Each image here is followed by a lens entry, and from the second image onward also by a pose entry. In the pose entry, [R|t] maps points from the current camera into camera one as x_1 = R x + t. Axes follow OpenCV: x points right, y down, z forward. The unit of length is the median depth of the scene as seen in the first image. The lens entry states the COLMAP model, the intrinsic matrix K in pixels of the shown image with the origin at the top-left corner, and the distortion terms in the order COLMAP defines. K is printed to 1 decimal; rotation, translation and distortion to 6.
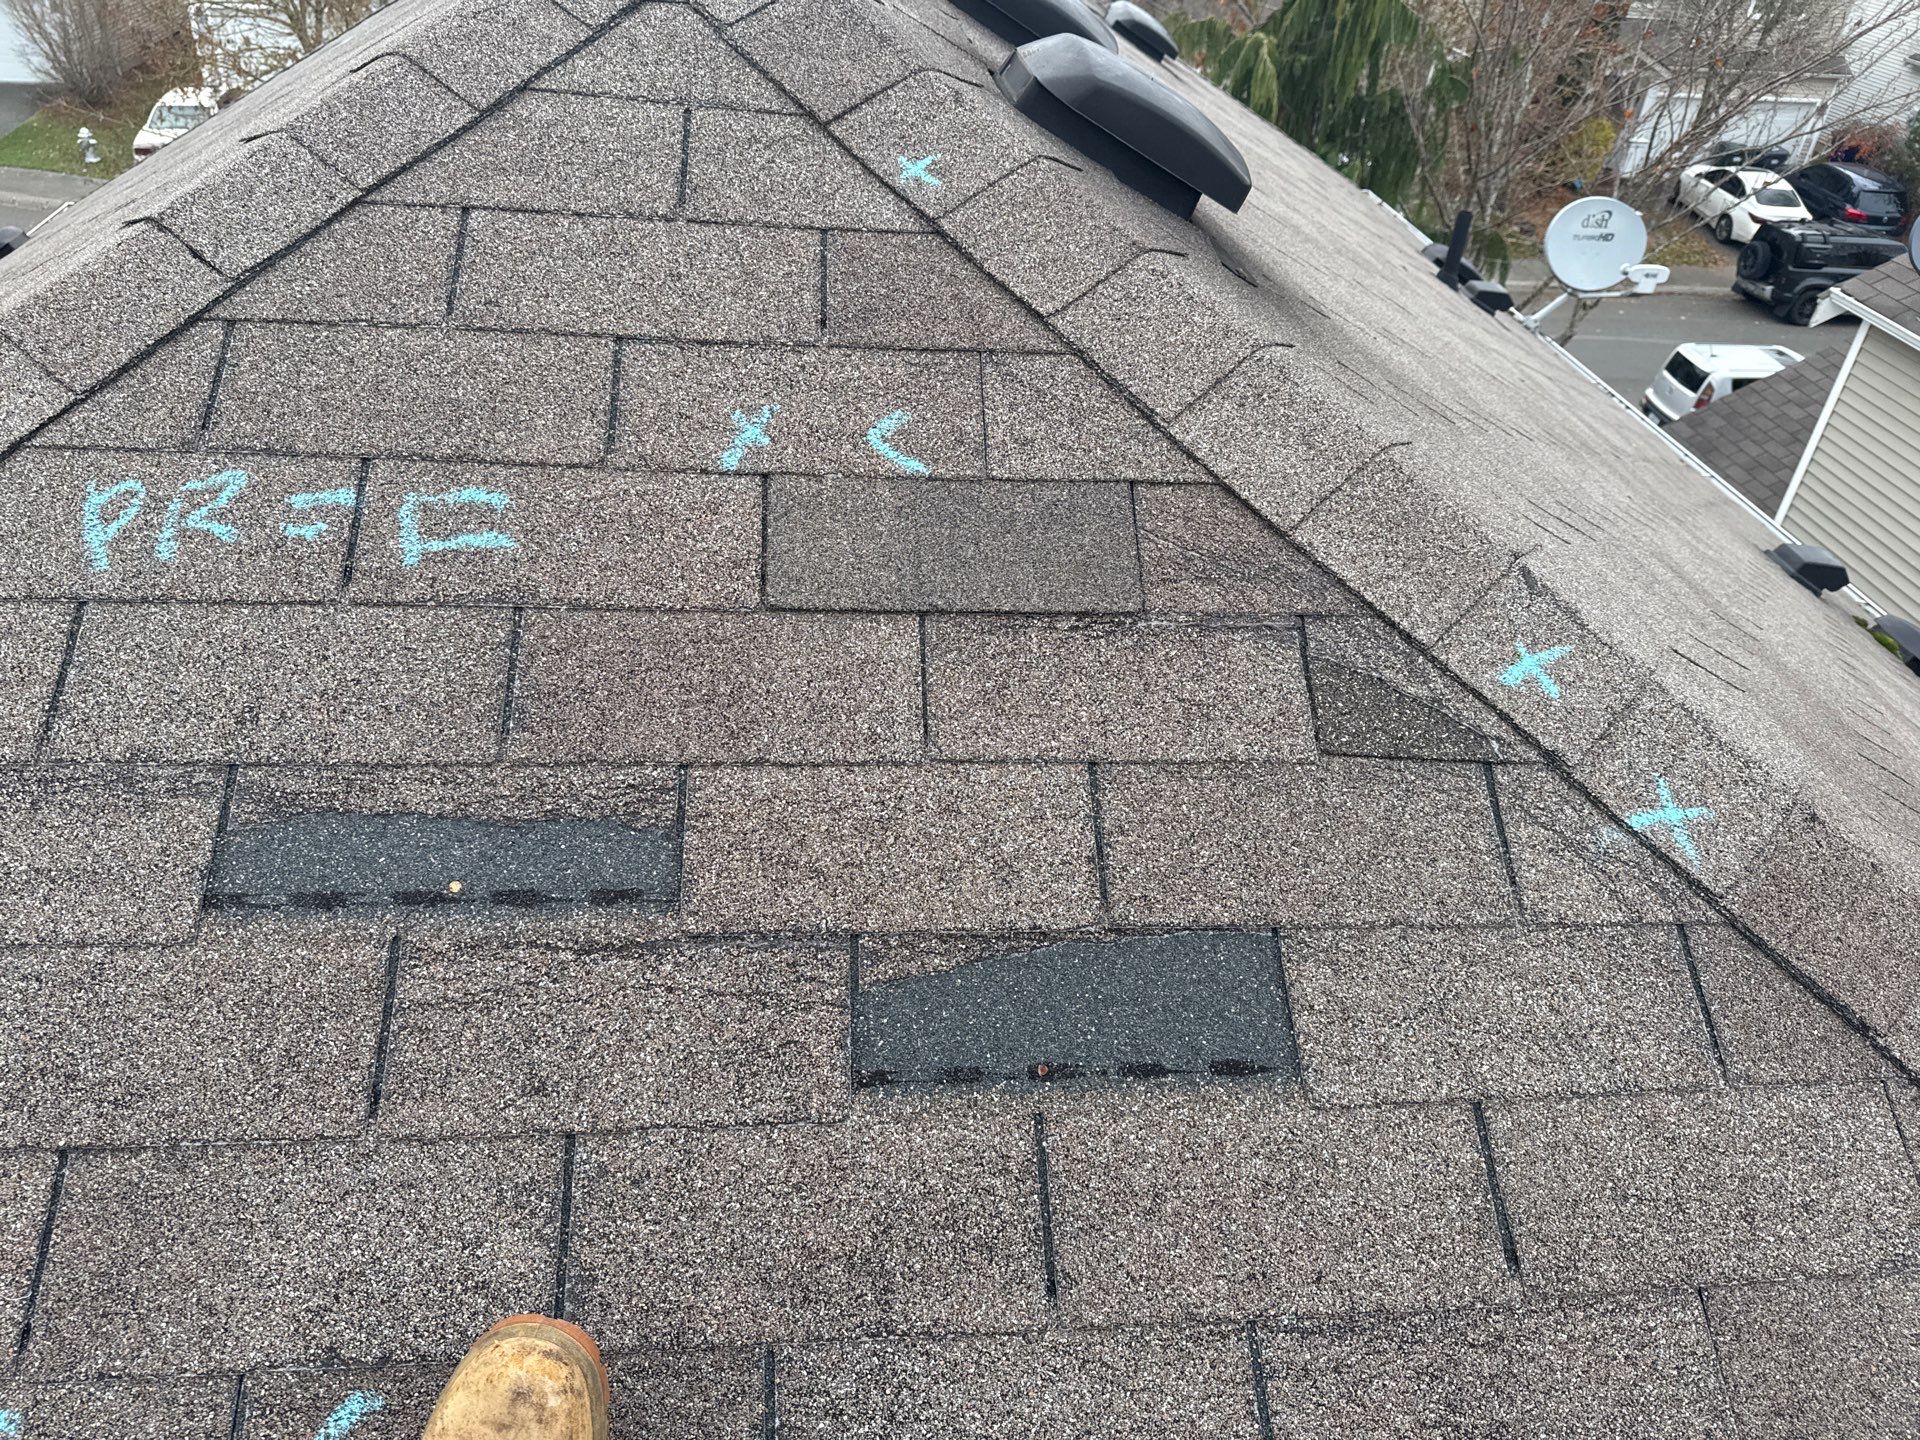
lens RADIAL K [[1377.8, 0, 949.7], [0, 1377.8, 713.8], [0, 0, 1]] dist [0.164459, -0.257779]
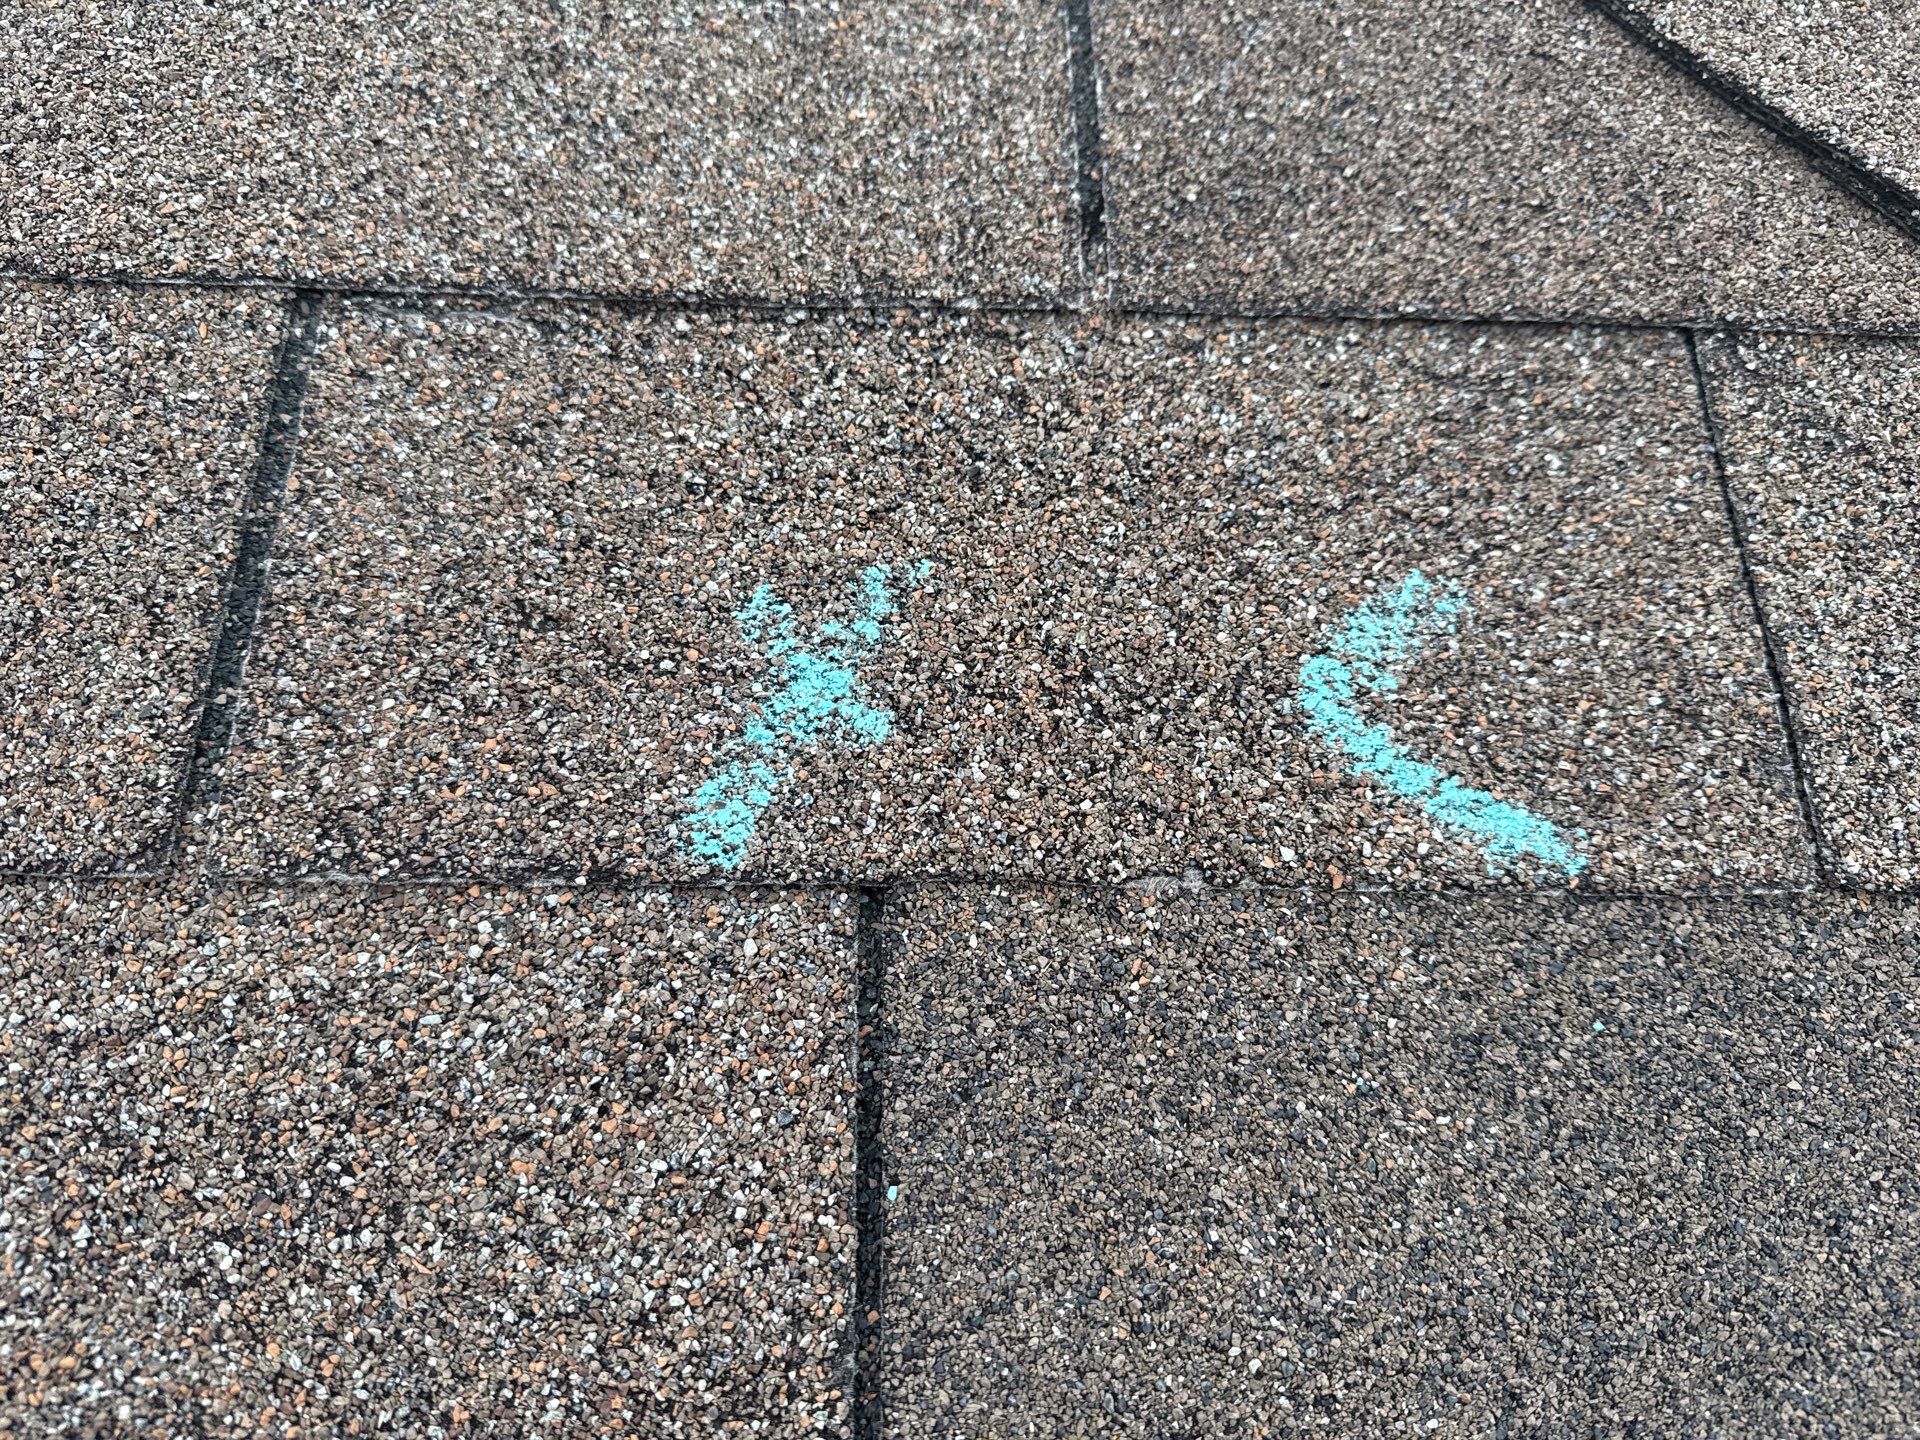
lens RADIAL K [[1371.8, 0, 956.3], [0, 1371.8, 722.2], [0, 0, 1]] dist [0.069791, -0.131192]
pose [[0.999072, 0.010255, -0.041843, -0.108838], [-0.007924, 0.998427, 0.055496, -0.209755], [0.042346, -0.055113, 0.997582, 0.767752]]
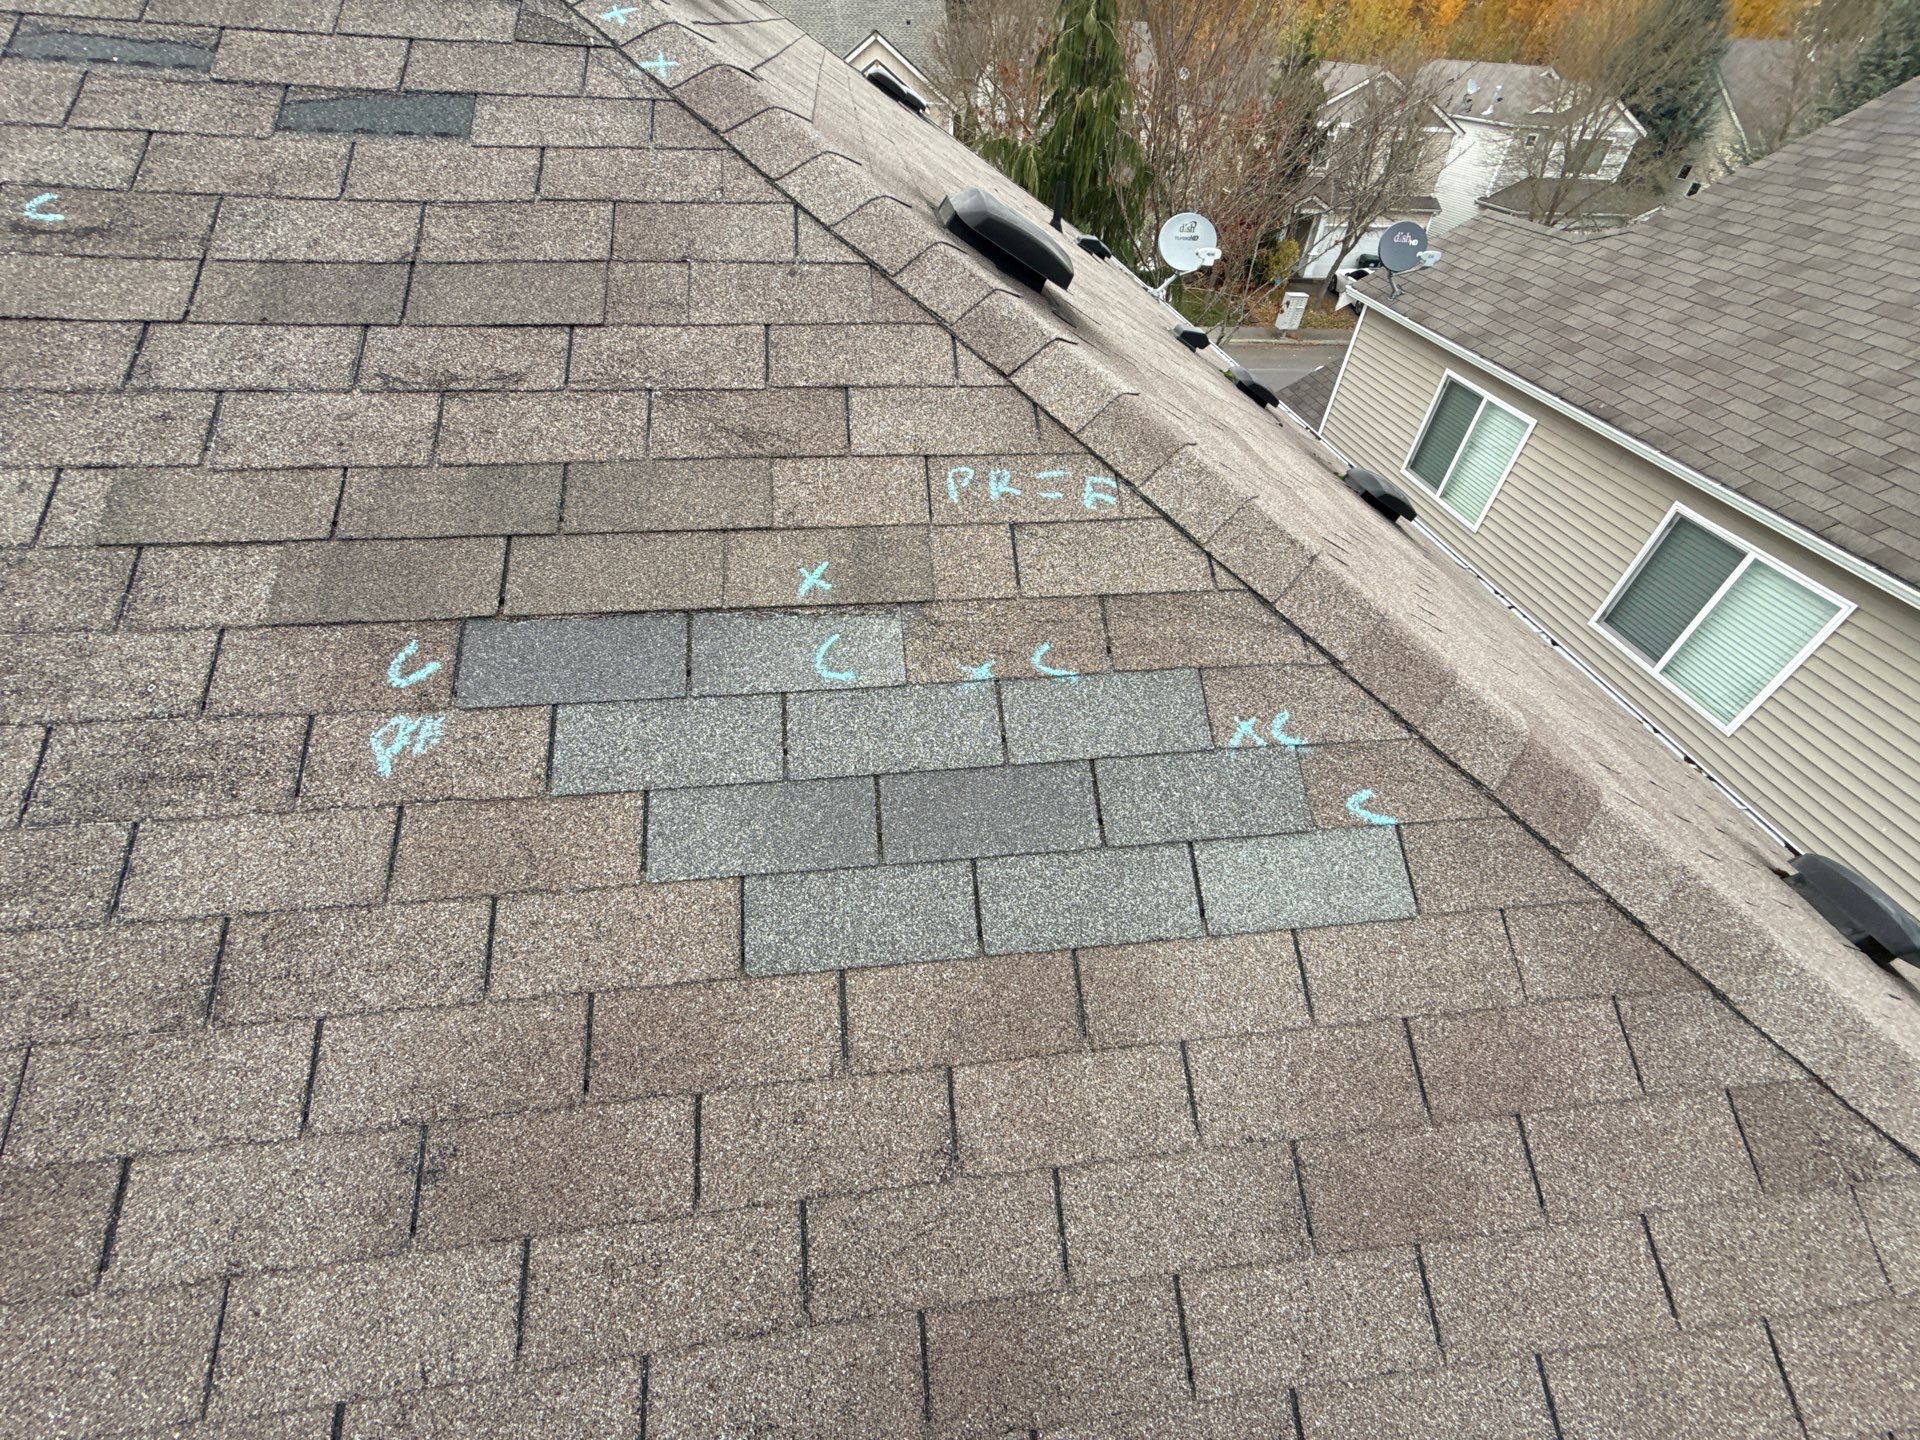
lens RADIAL K [[761.4, 0, 960.0], [0, 761.4, 720.0], [0, 0, 1]] dist [0.001611, -0.000030]
pose [[0.999451, -0.032902, -0.003809, 0.939860], [0.033120, 0.991535, 0.125542, 0.985825], [-0.000354, -0.125599, 0.992081, -0.417400]]
